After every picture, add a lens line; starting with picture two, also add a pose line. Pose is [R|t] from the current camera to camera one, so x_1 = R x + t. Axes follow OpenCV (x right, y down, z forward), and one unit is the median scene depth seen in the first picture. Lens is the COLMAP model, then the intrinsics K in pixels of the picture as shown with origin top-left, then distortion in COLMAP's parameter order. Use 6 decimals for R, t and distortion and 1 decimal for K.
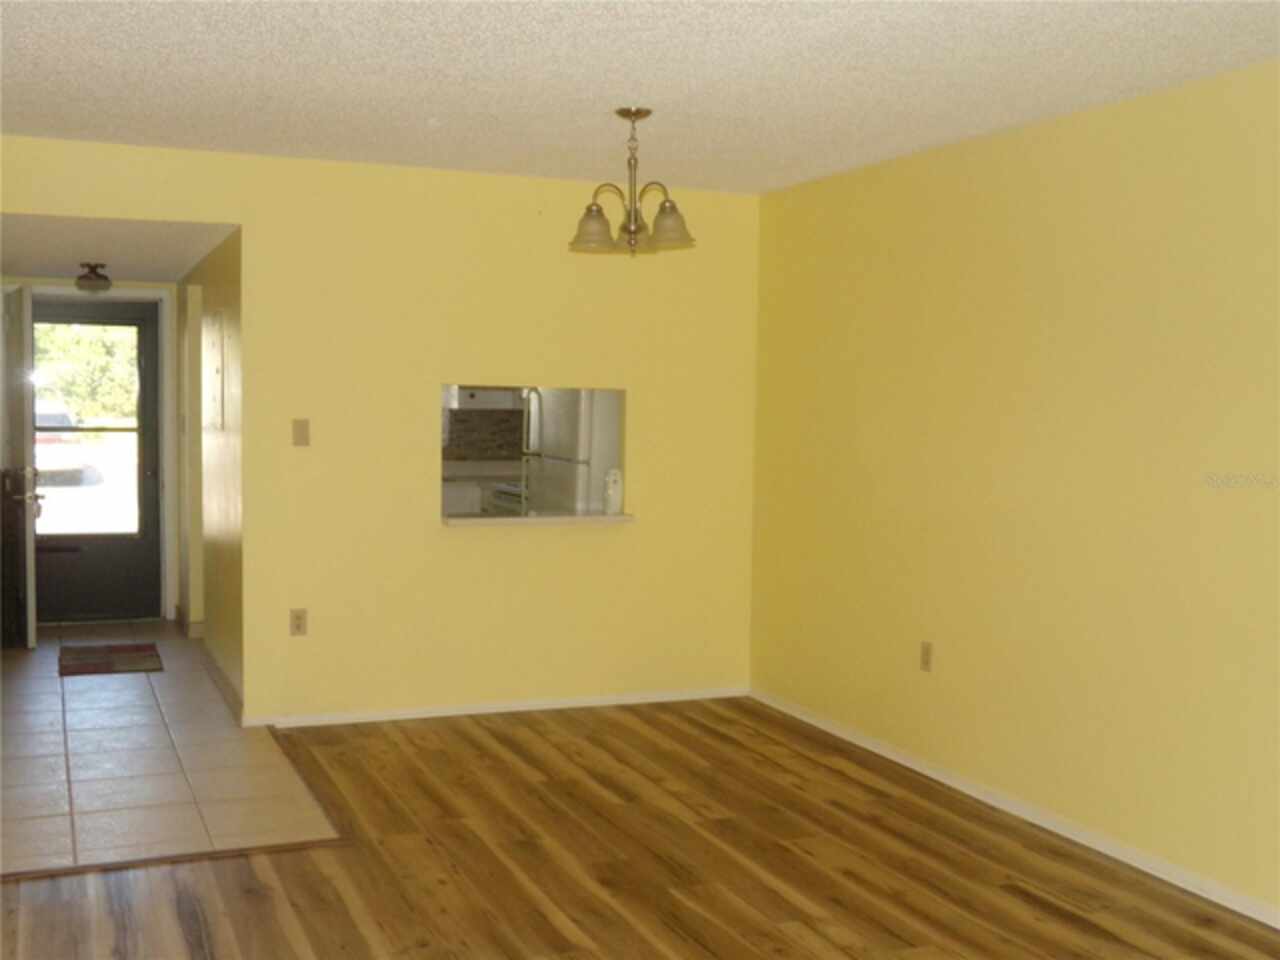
lens RADIAL K [[1350.7, 0, 641.1], [0, 1350.7, 483.6], [0, 0, 1]] dist [-0.066773, 0.000000]
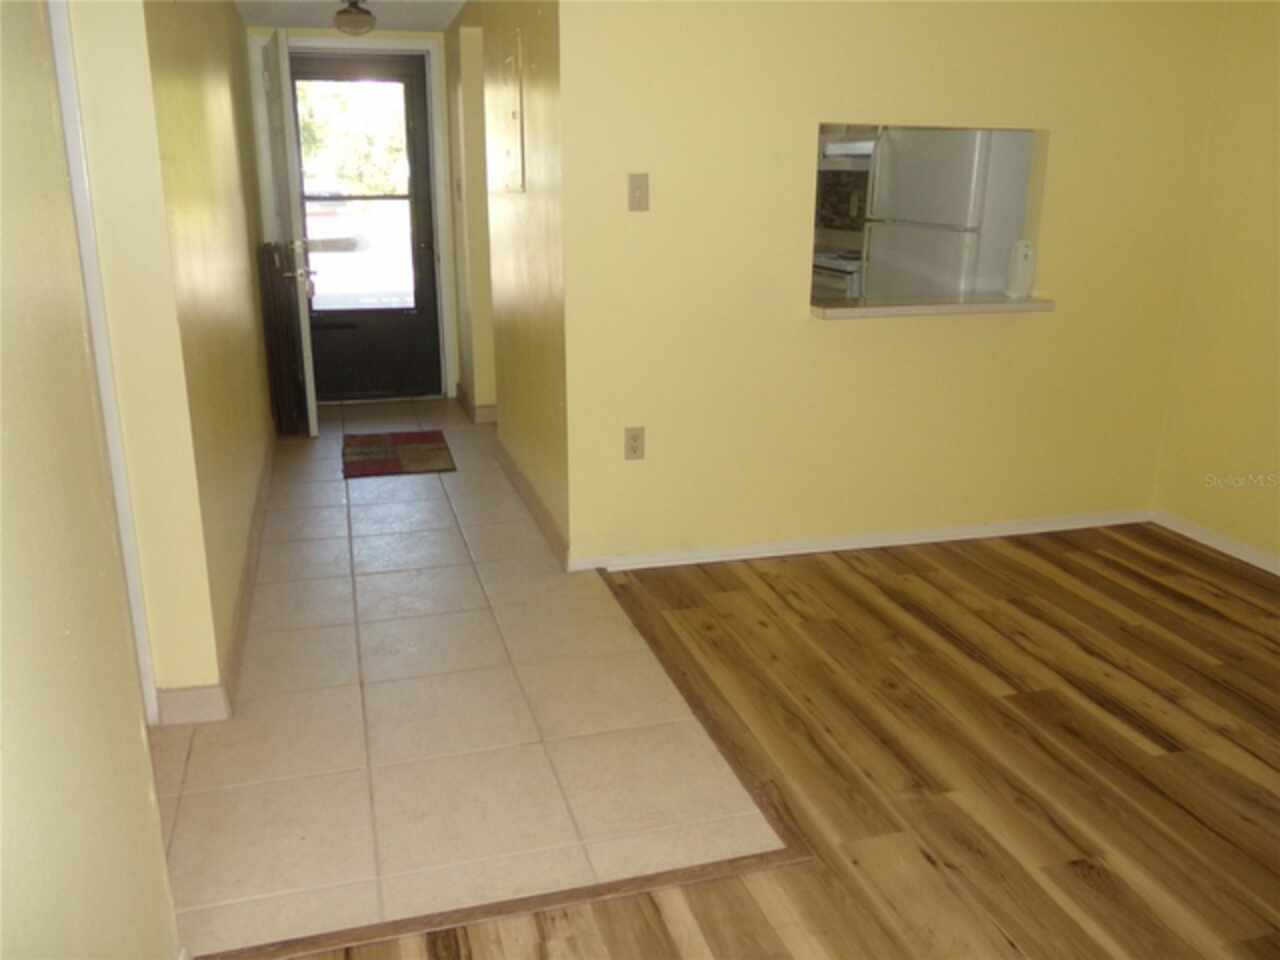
lens RADIAL K [[1060.0, 0, 638.5], [0, 1060.0, 474.3], [0, 0, 1]] dist [-0.023514, -0.003674]
pose [[0.990114, 0.024207, -0.138158, -0.157719], [0.005388, 0.977704, 0.209920, -0.007914], [0.140159, -0.208589, 0.967908, 0.376648]]
